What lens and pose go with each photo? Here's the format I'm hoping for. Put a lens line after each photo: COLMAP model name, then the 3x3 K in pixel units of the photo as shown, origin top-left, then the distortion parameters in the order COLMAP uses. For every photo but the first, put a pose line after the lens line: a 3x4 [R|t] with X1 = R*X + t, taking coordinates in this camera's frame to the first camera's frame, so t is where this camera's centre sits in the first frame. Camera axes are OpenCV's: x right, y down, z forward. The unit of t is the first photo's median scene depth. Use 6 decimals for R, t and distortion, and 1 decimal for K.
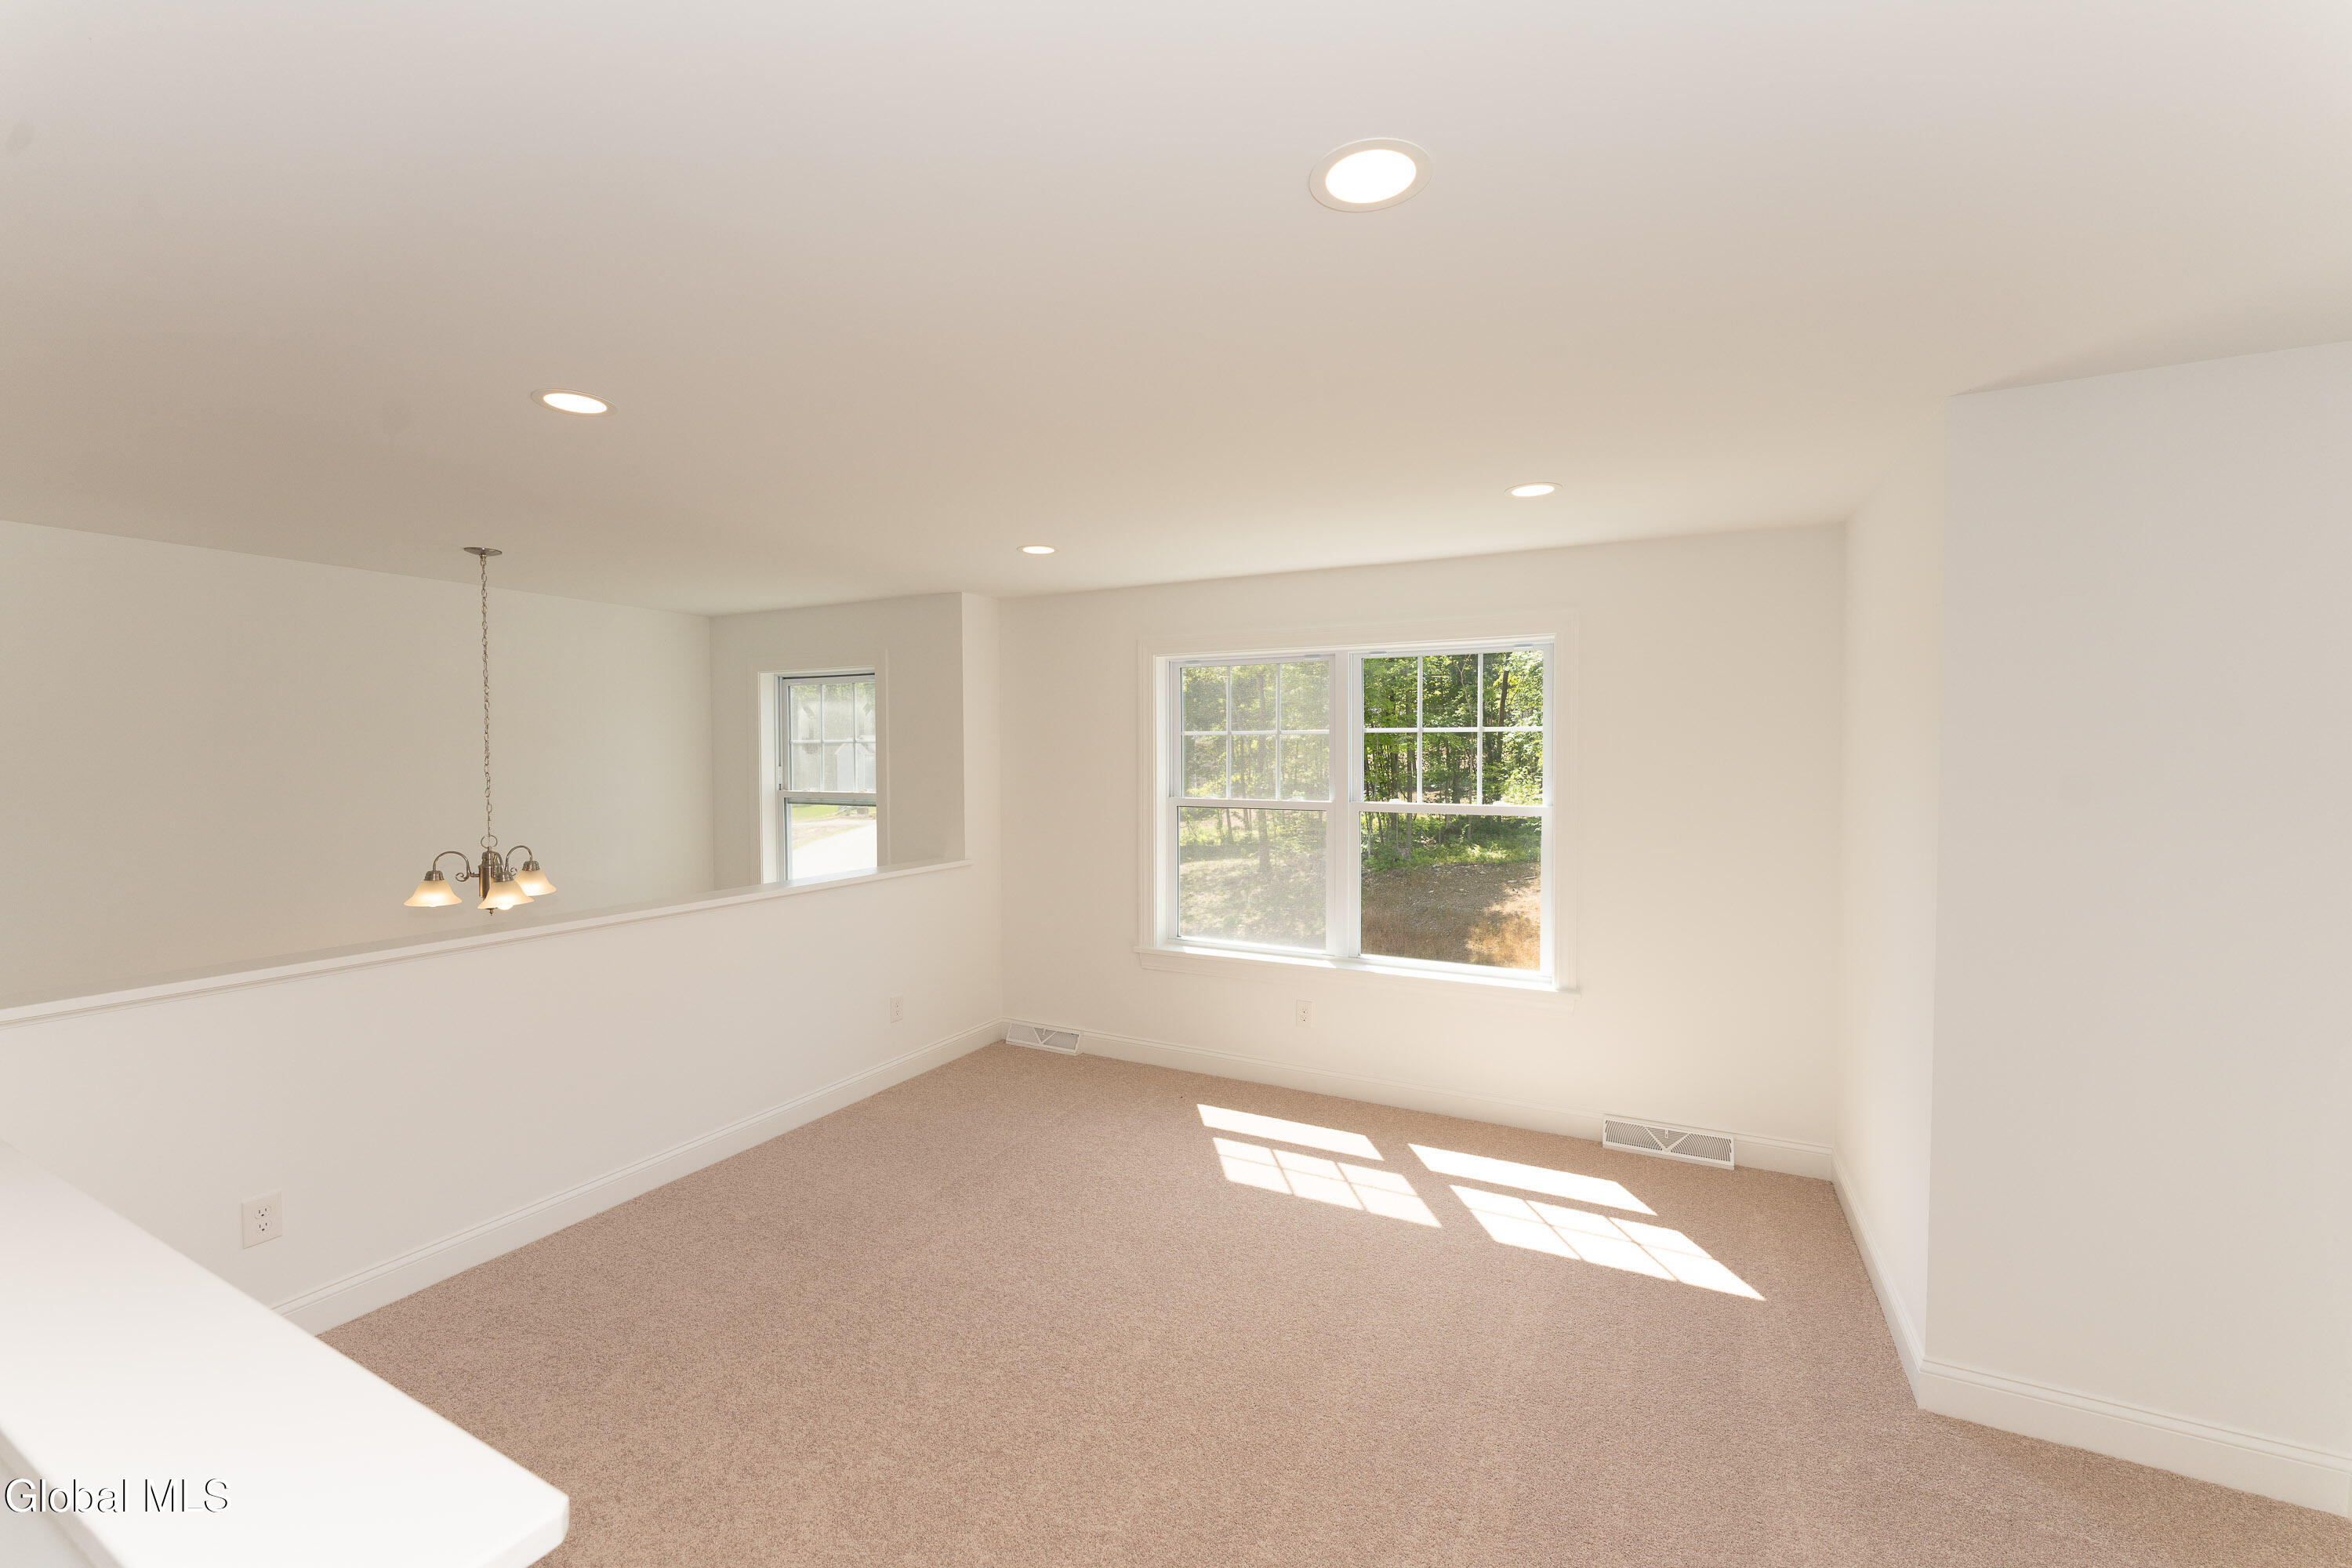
lens RADIAL K [[932.3, 0, 1178.1], [0, 932.3, 769.0], [0, 0, 1]] dist [0.000164, 0.000561]
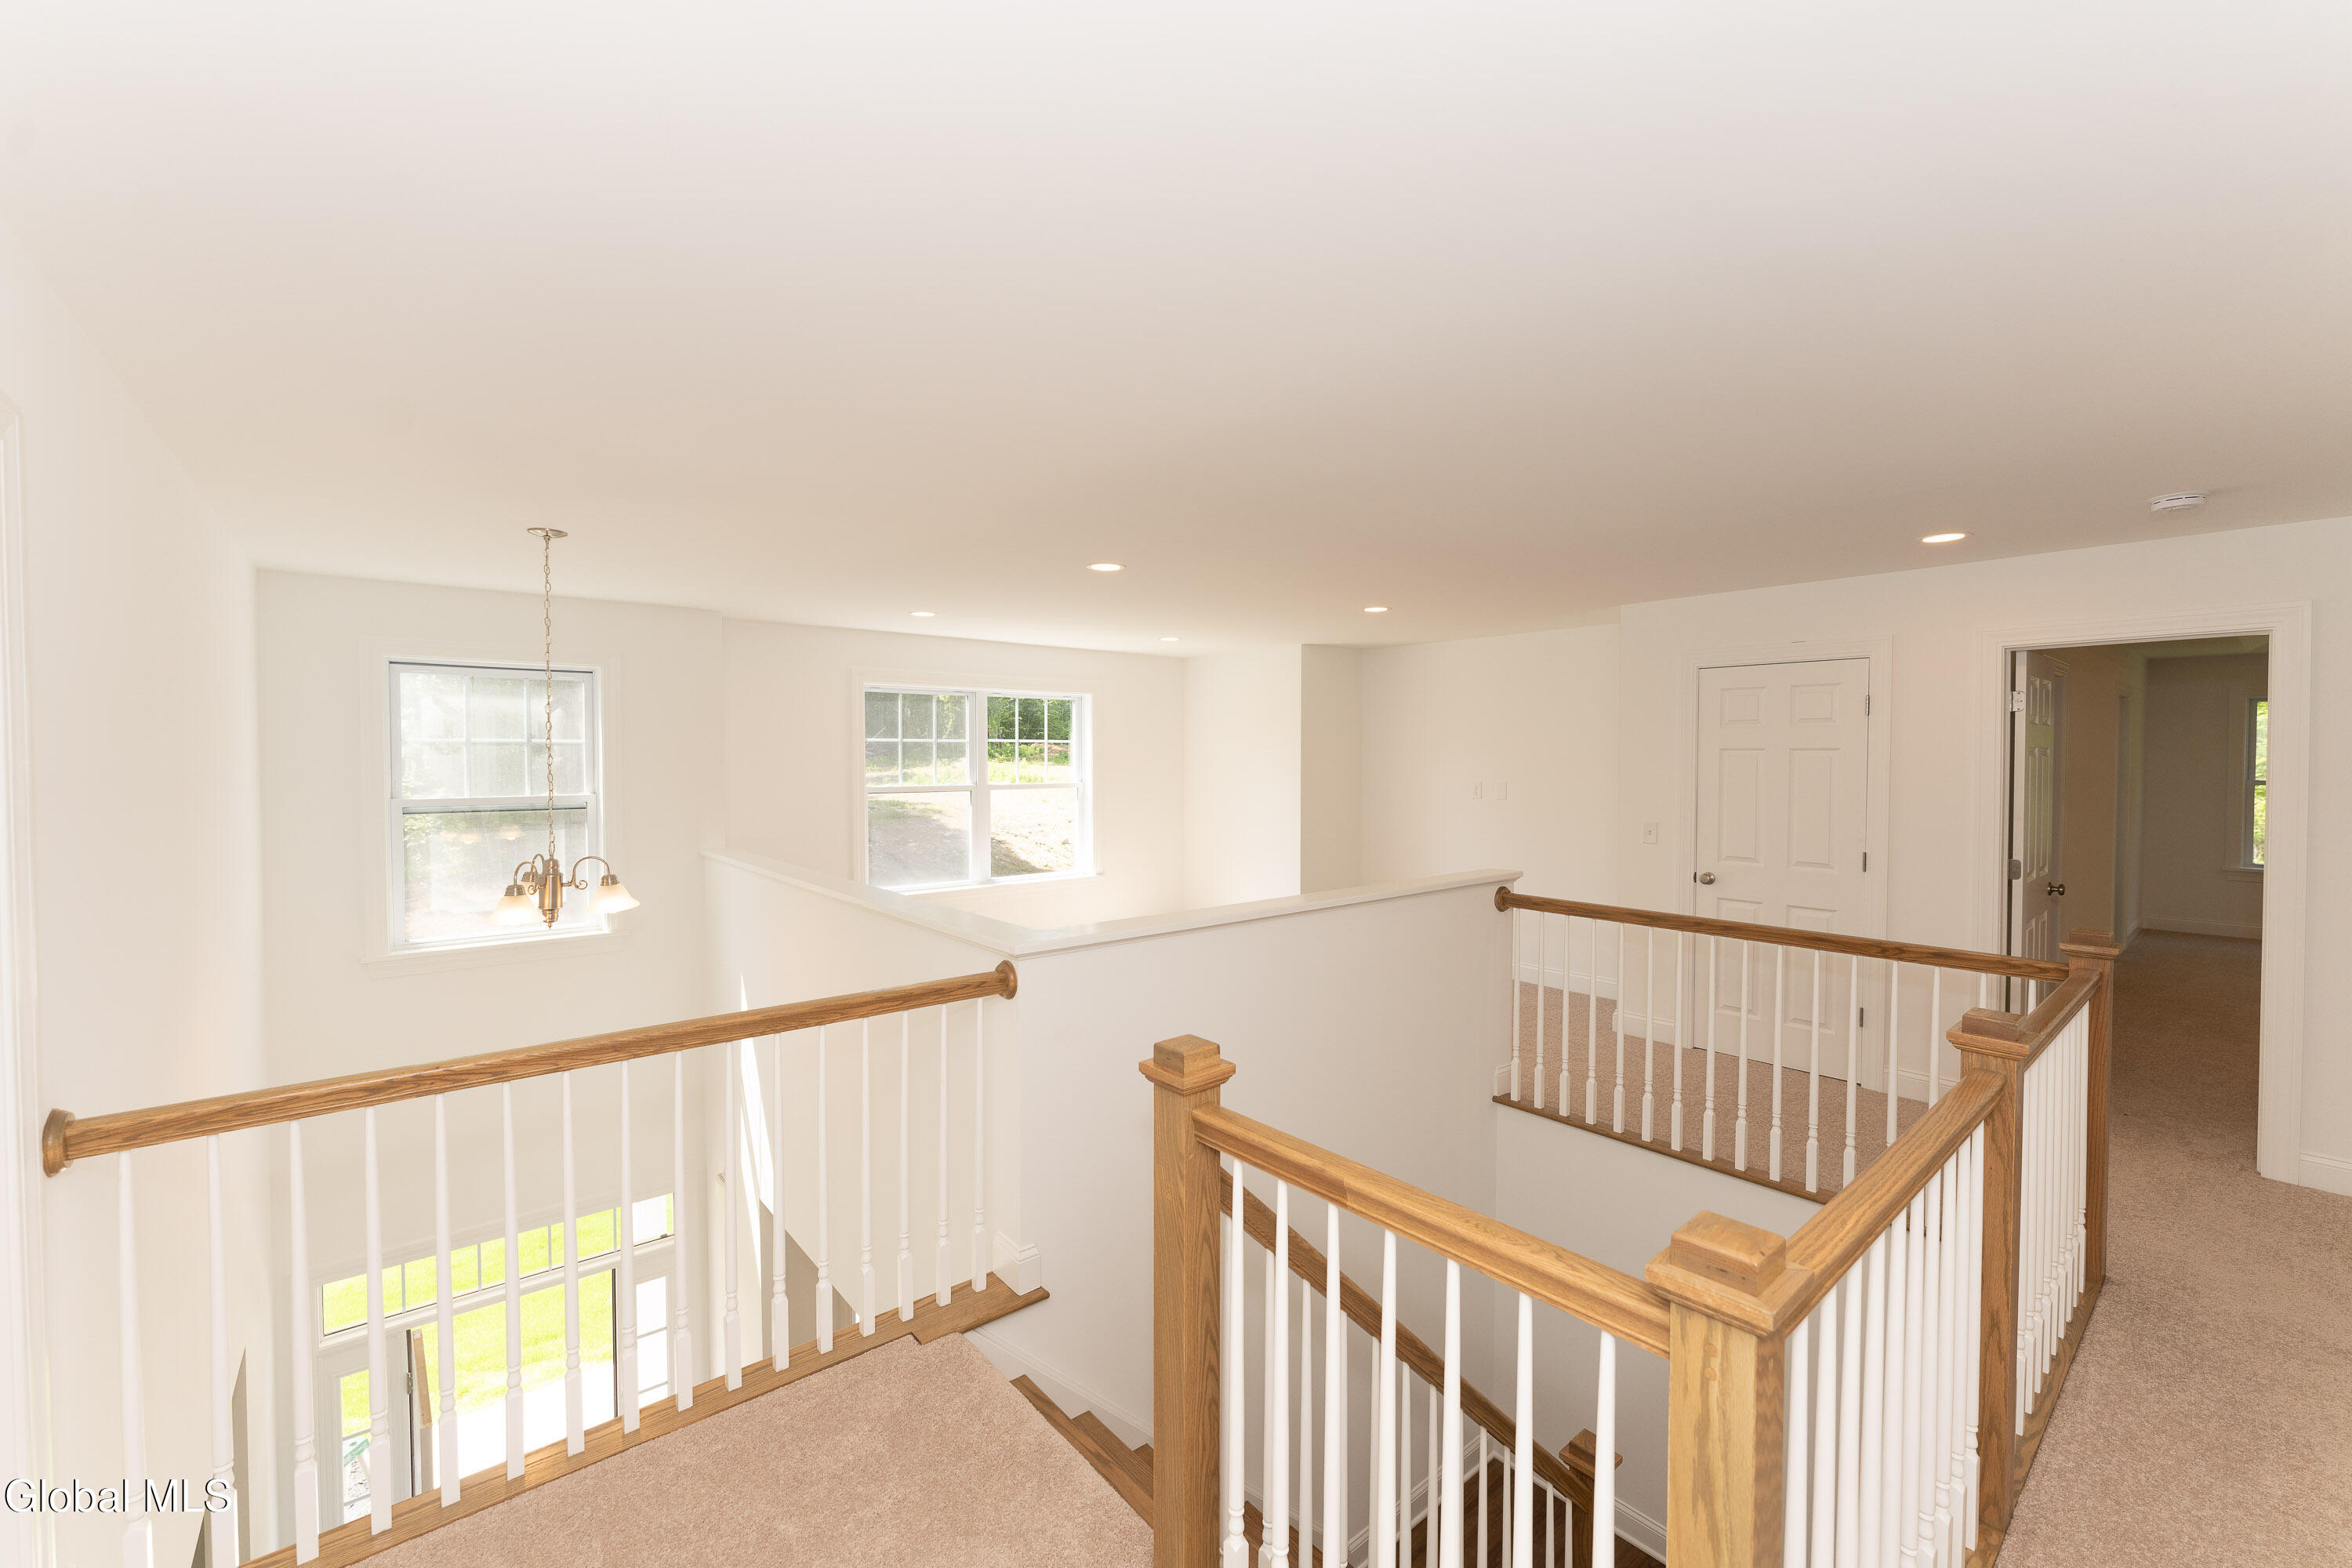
lens RADIAL K [[932.3, 0, 1176.4], [0, 932.3, 784.0], [0, 0, 1]] dist [0.000164, 0.000561]
pose [[0.382088, -0.026109, 0.923757, -1.168944], [0.018653, 0.999615, 0.020538, 0.006103], [-0.923938, 0.009384, 0.382428, 0.068014]]
